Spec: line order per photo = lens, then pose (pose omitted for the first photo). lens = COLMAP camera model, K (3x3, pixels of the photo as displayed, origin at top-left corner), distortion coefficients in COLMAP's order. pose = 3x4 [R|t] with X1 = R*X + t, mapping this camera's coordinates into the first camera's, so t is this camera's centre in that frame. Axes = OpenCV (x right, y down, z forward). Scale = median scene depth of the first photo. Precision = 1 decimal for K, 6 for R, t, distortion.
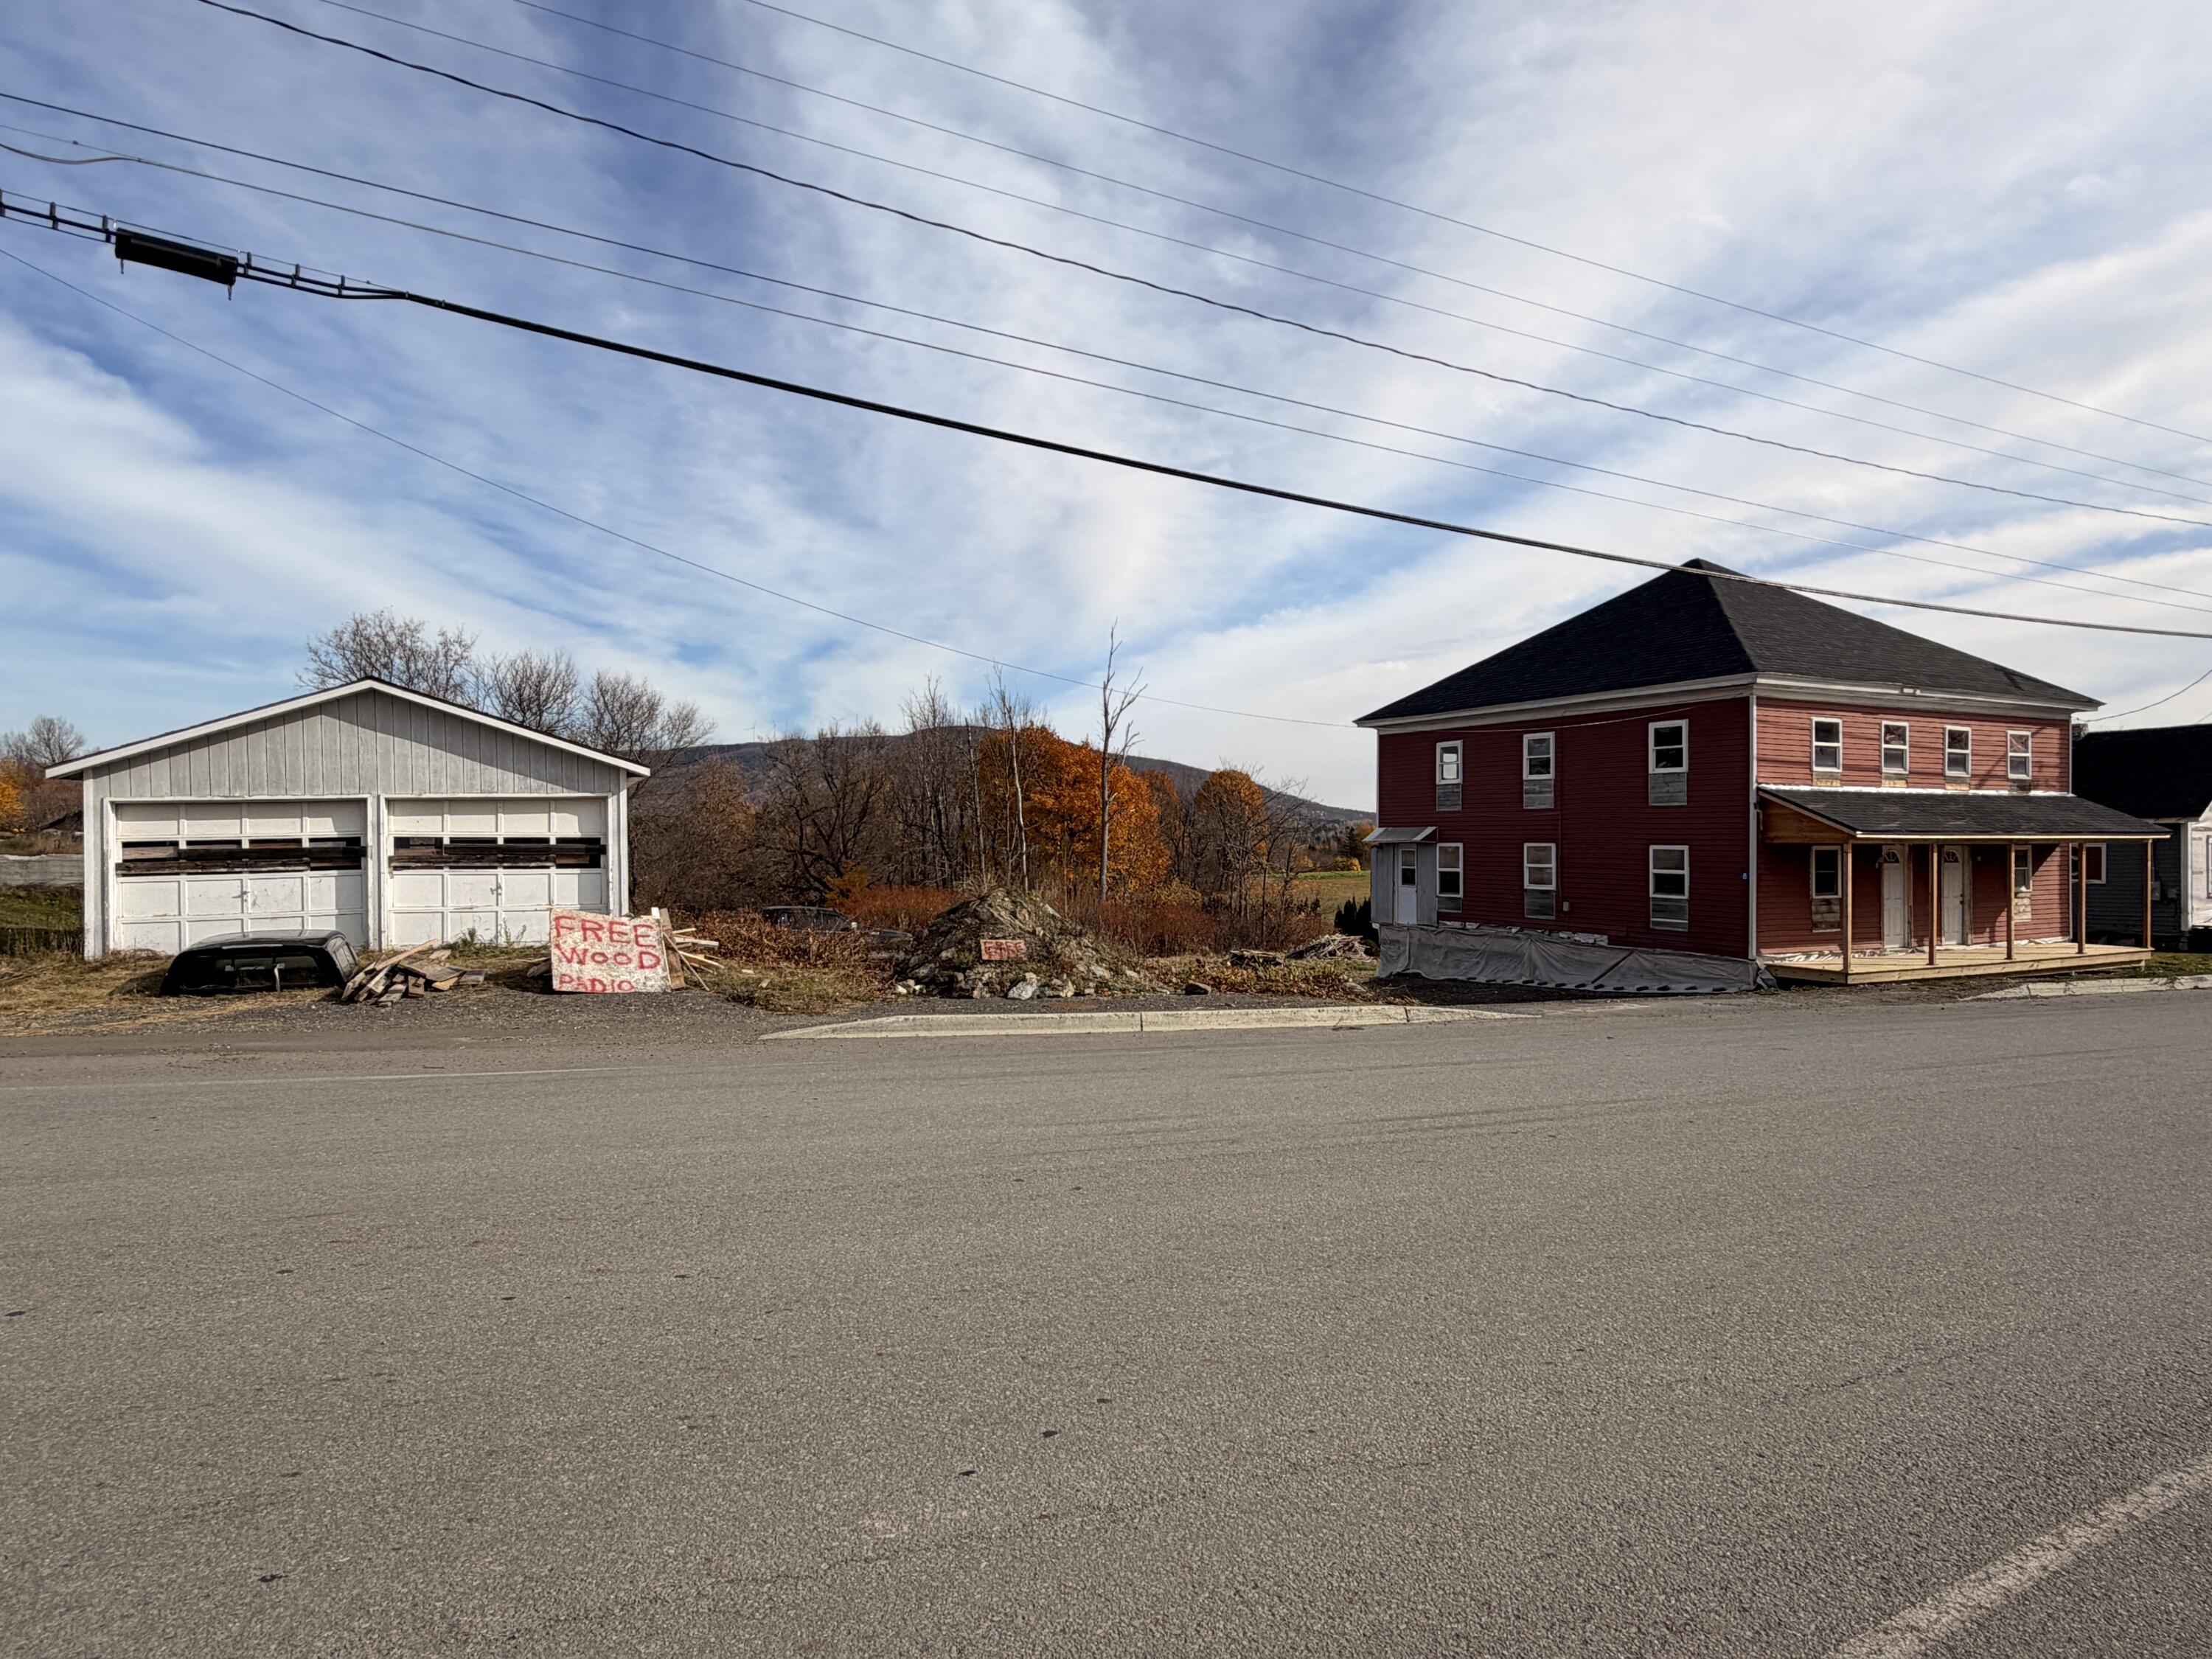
lens RADIAL K [[1264.9, 0, 1106.4], [0, 1264.9, 838.5], [0, 0, 1]] dist [-0.004508, -0.001999]
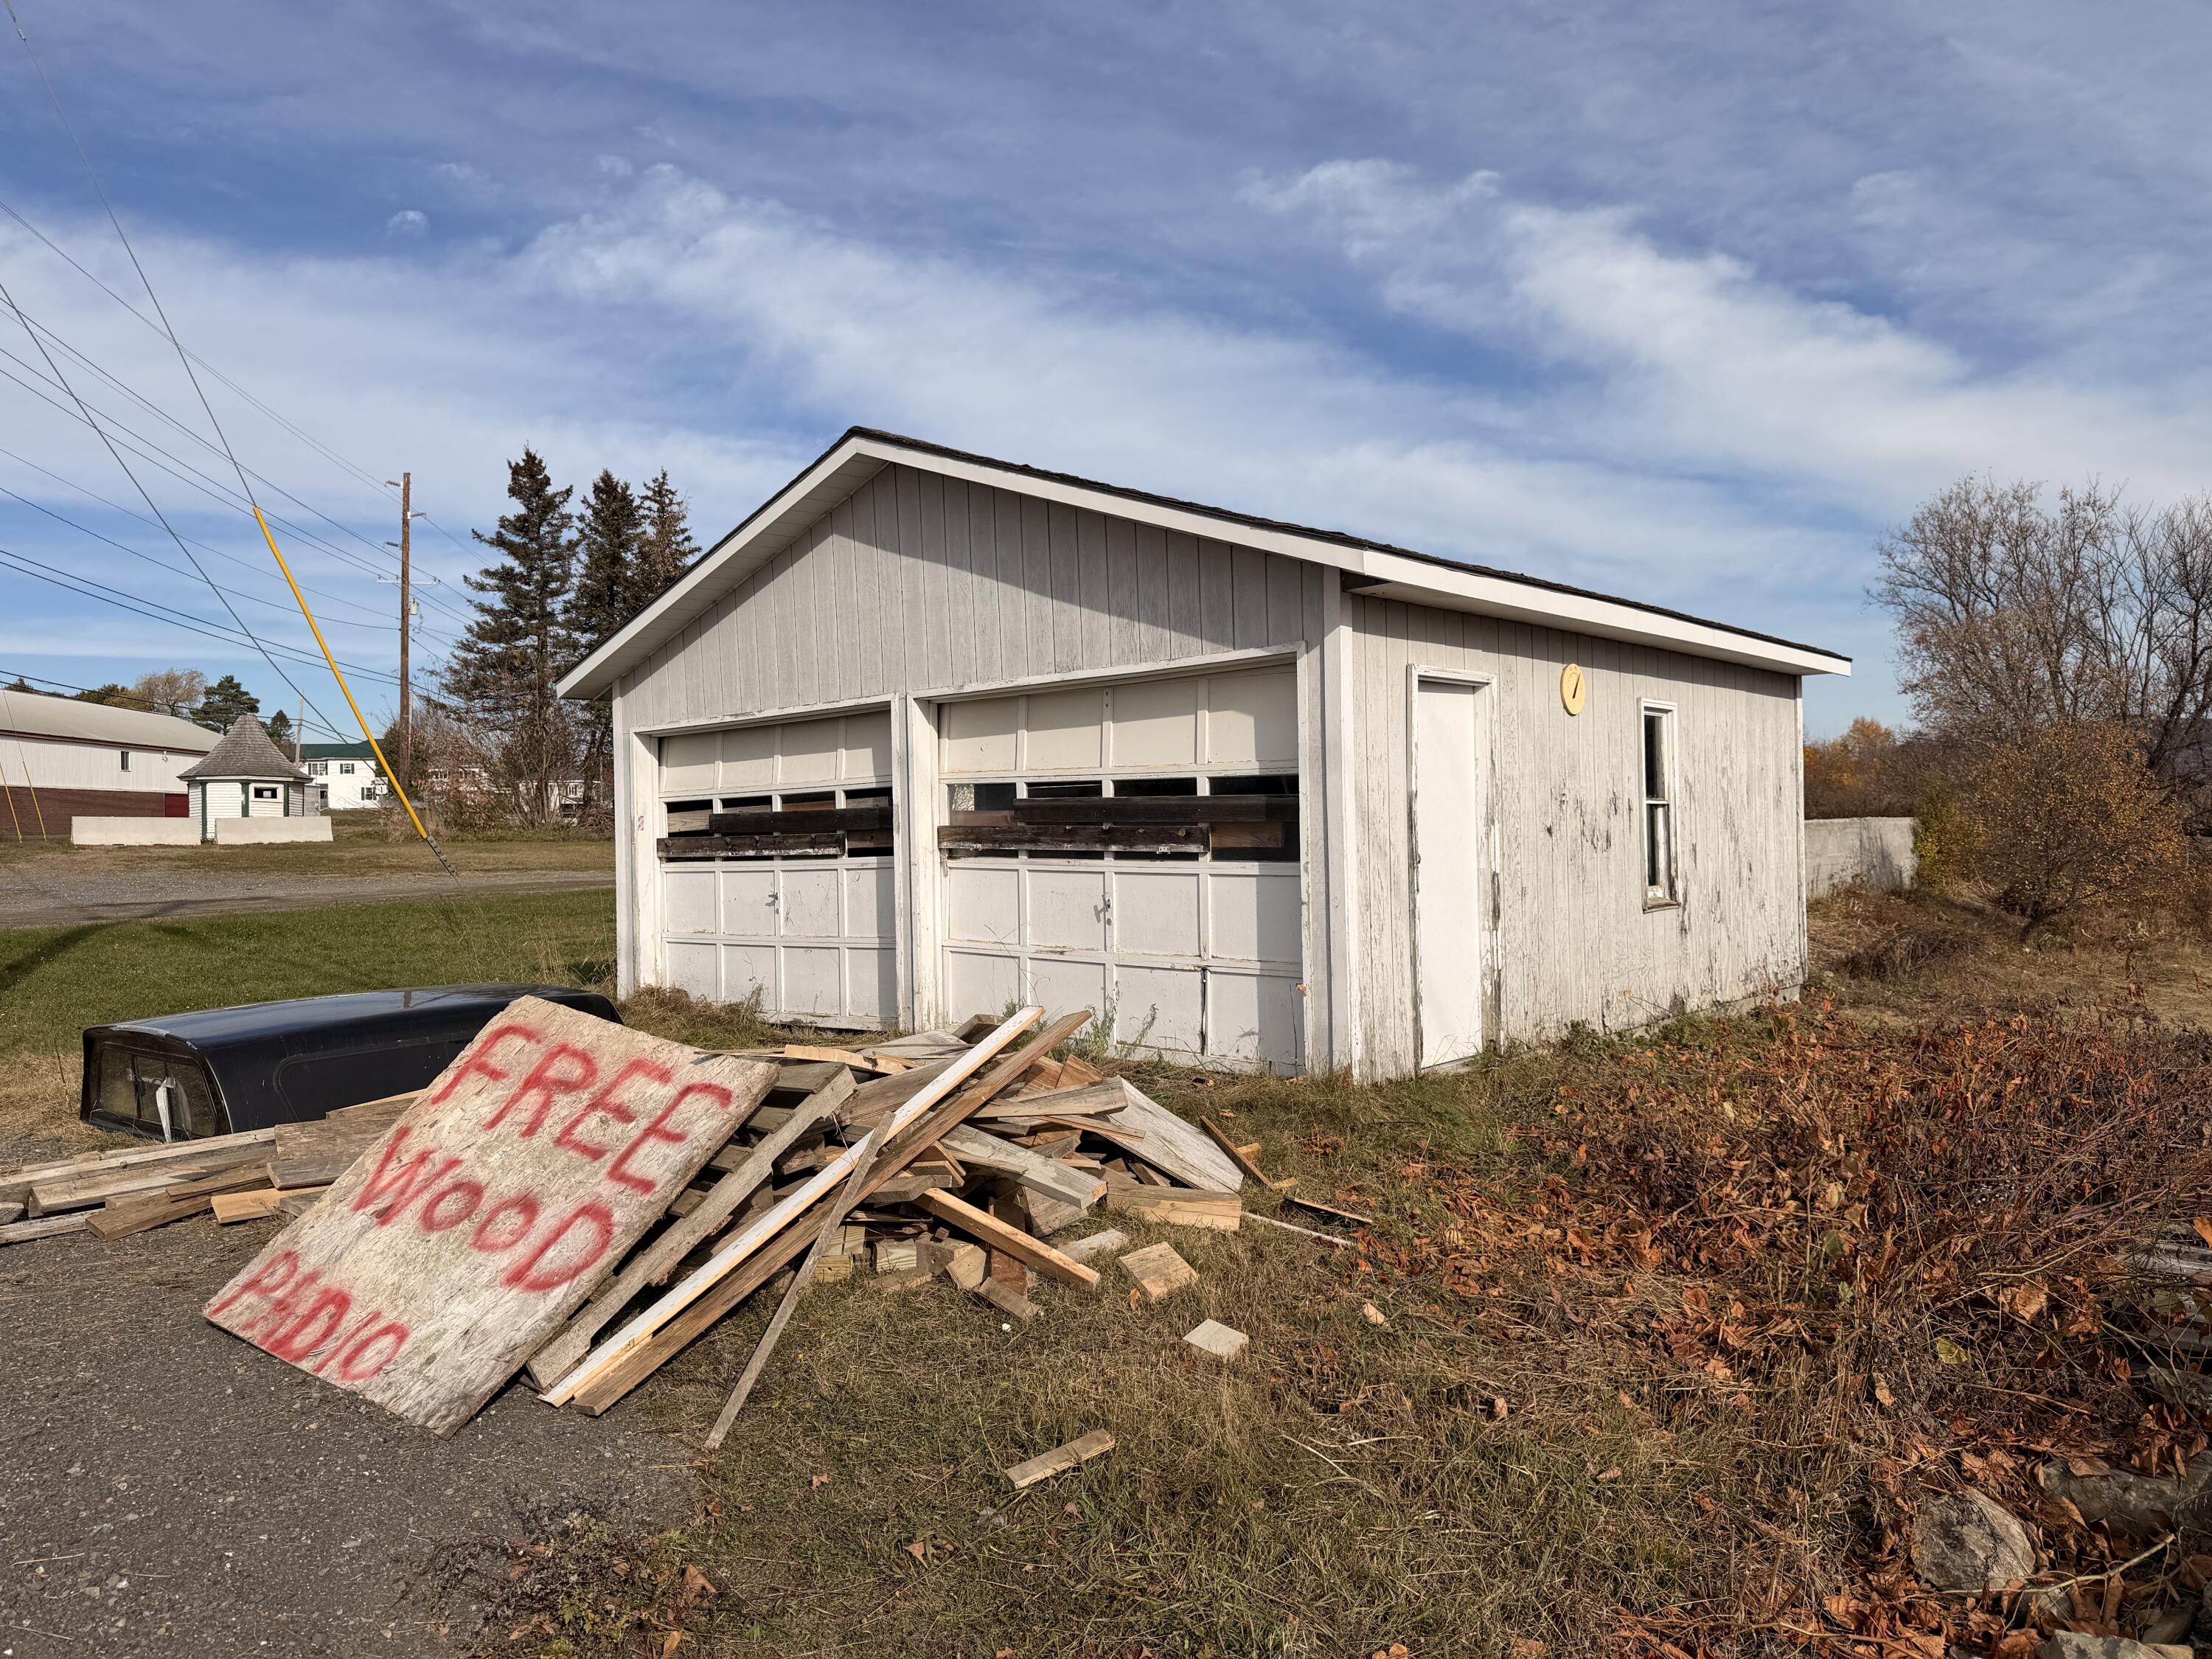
lens RADIAL K [[1552.9, 0, 1164.6], [0, 1552.9, 777.0], [0, 0, 1]] dist [0.064140, -0.022359]
pose [[0.462761, -0.028676, -0.886019, -0.026794], [0.011939, 0.999588, -0.026115, 0.008390], [0.886403, 0.001507, 0.462912, 0.589479]]
